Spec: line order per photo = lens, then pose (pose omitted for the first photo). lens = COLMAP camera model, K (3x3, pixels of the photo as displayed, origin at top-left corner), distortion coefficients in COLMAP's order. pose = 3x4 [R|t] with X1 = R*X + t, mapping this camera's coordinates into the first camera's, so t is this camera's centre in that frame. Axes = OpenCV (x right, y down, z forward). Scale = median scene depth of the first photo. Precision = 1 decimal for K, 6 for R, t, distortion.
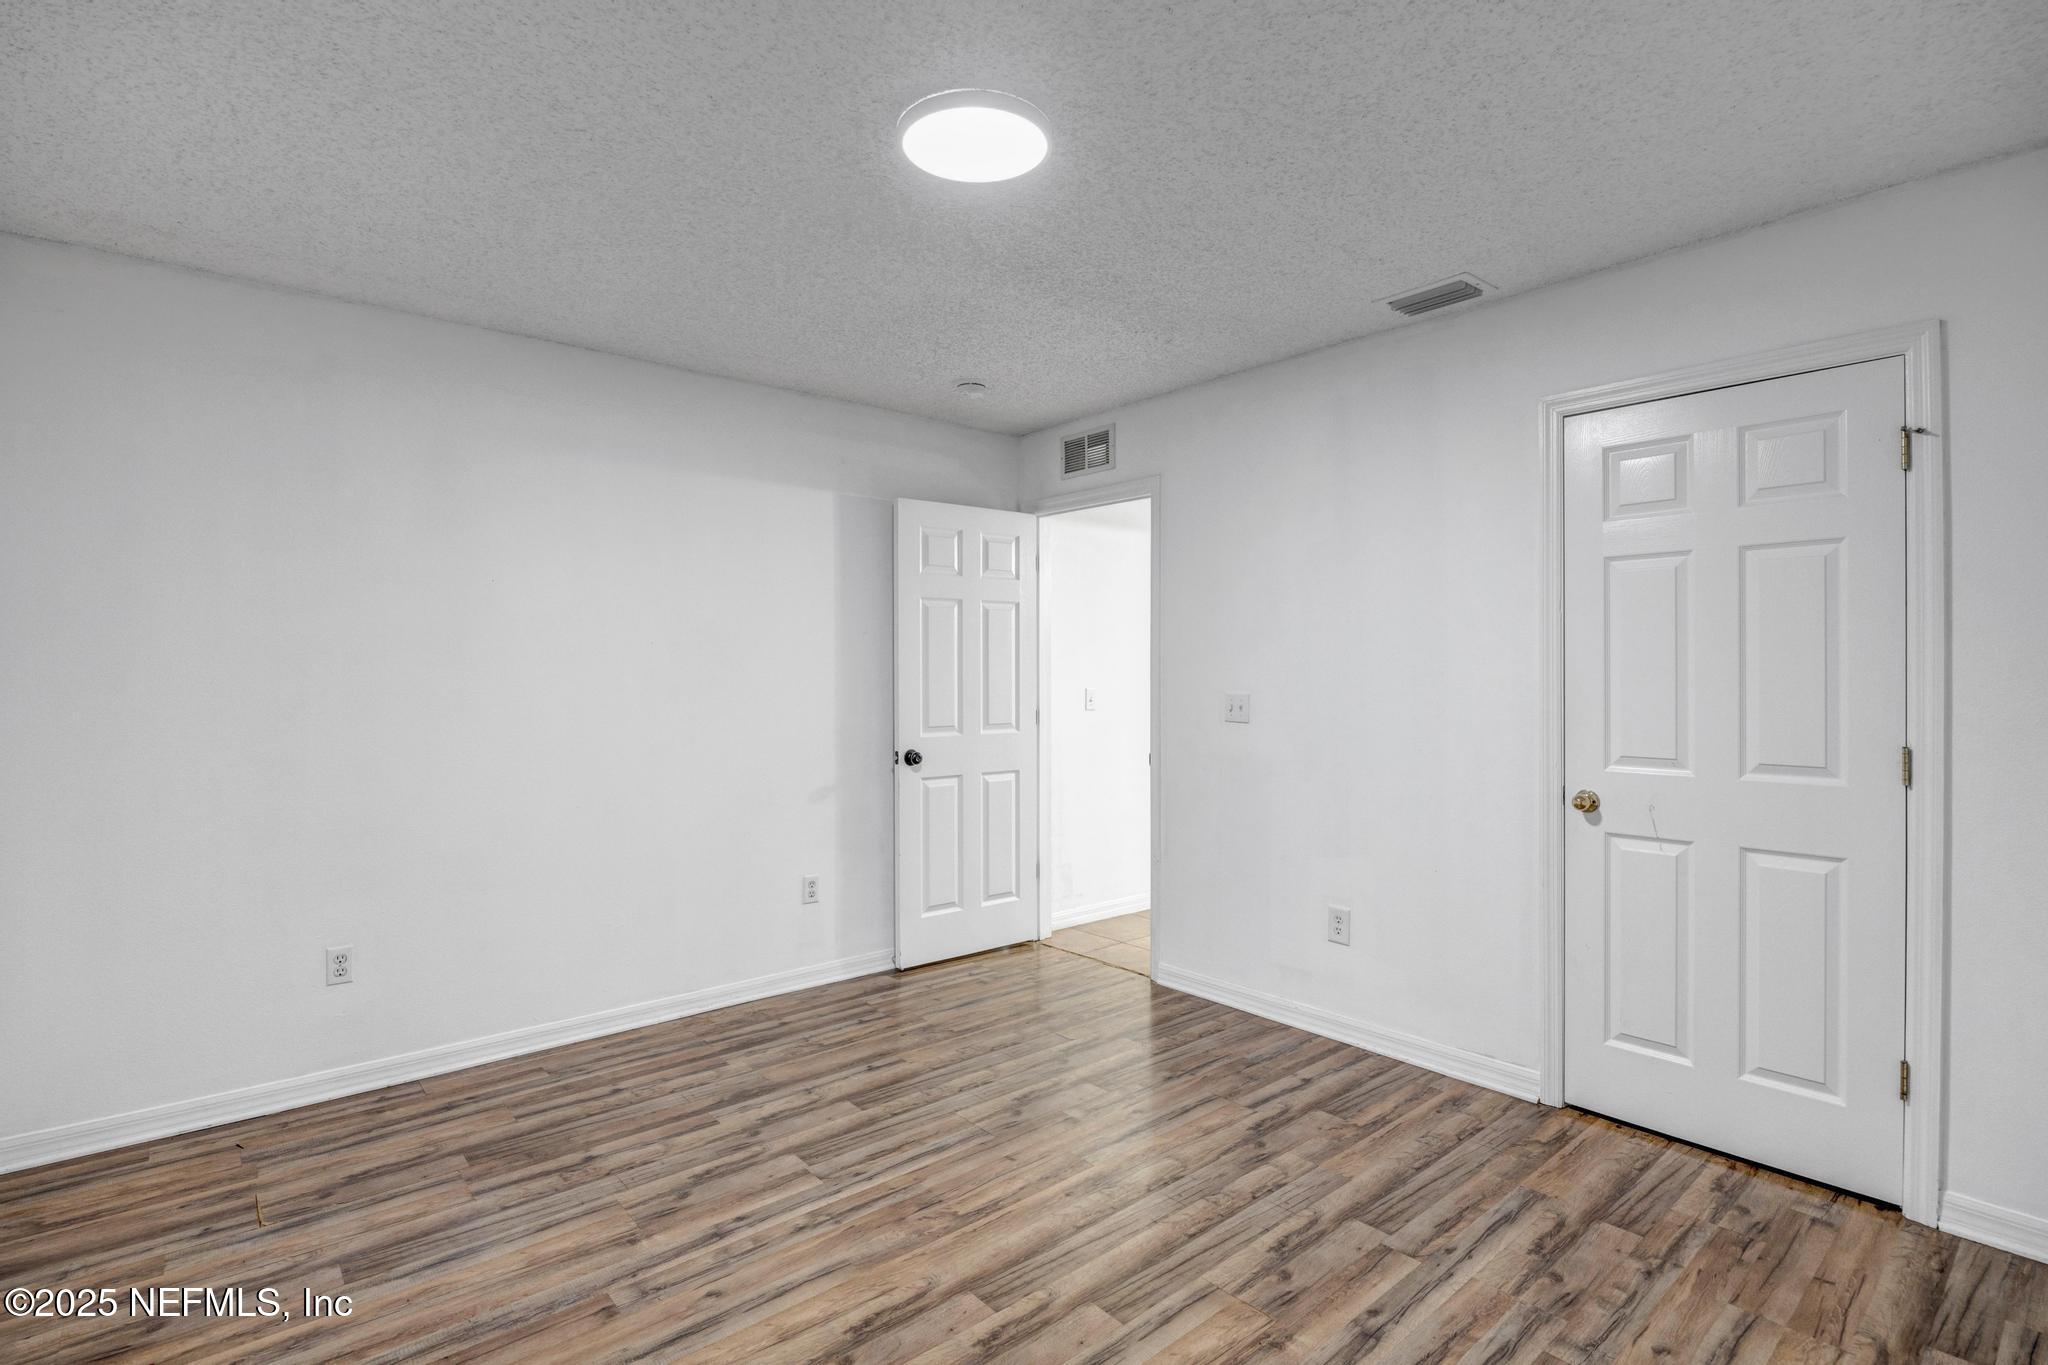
lens RADIAL K [[949.5, 0, 1012.3], [0, 949.5, 674.9], [0, 0, 1]] dist [-0.000185, 0.000049]
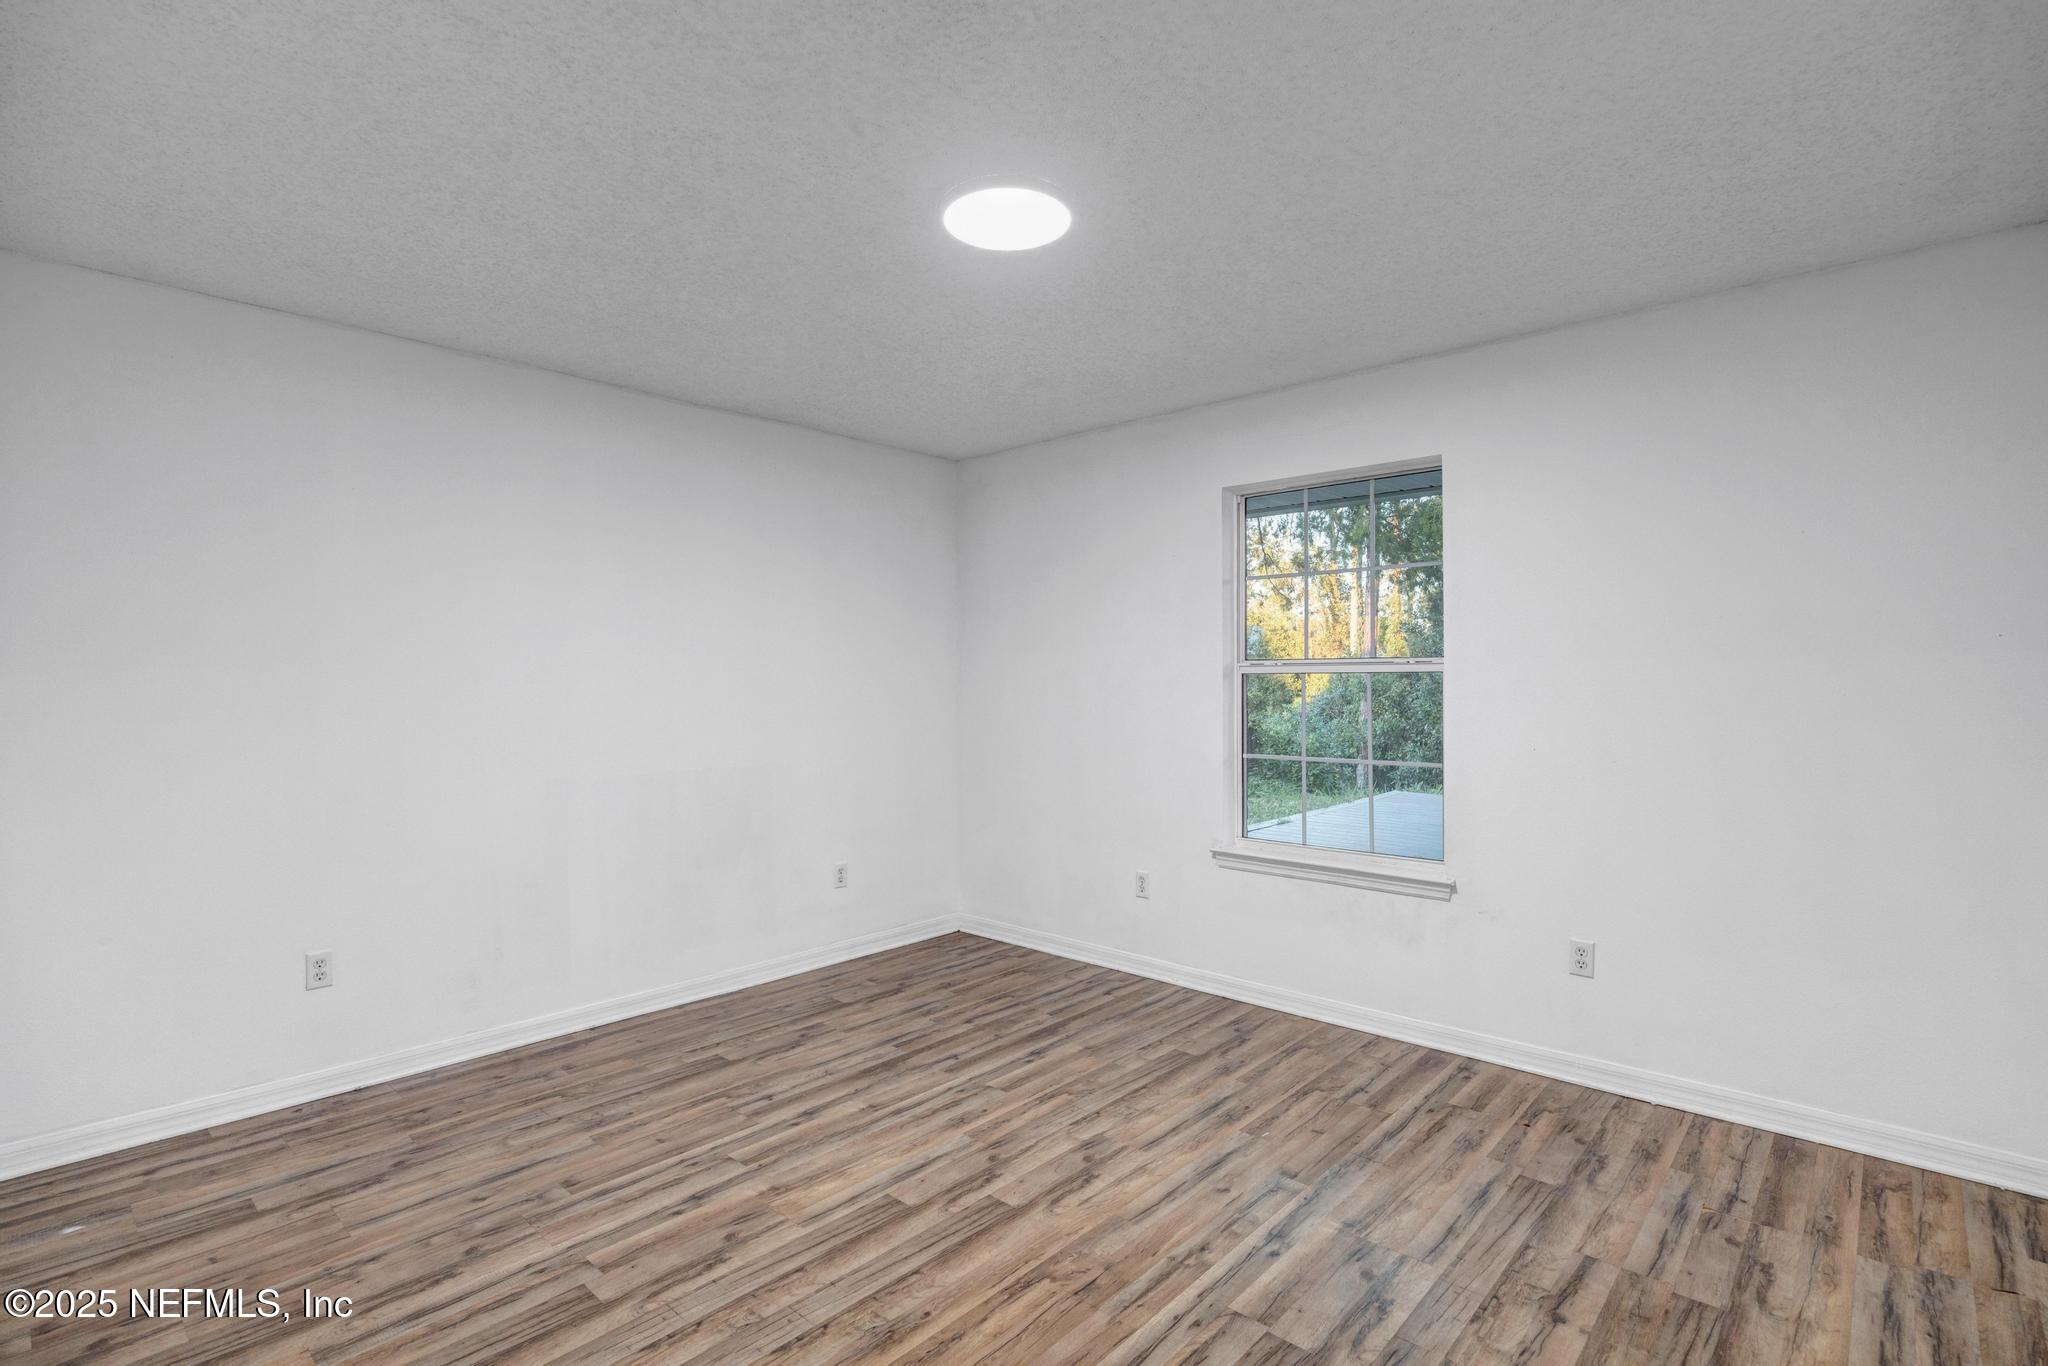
lens RADIAL K [[949.5, 0, 1012.3], [0, 949.5, 675.4], [0, 0, 1]] dist [-0.000185, 0.000049]
pose [[-0.992650, 0.004707, -0.120927, 0.088769], [0.004735, 0.999989, 0.000059, -0.007354], [0.120926, -0.000514, -0.992661, 1.972862]]
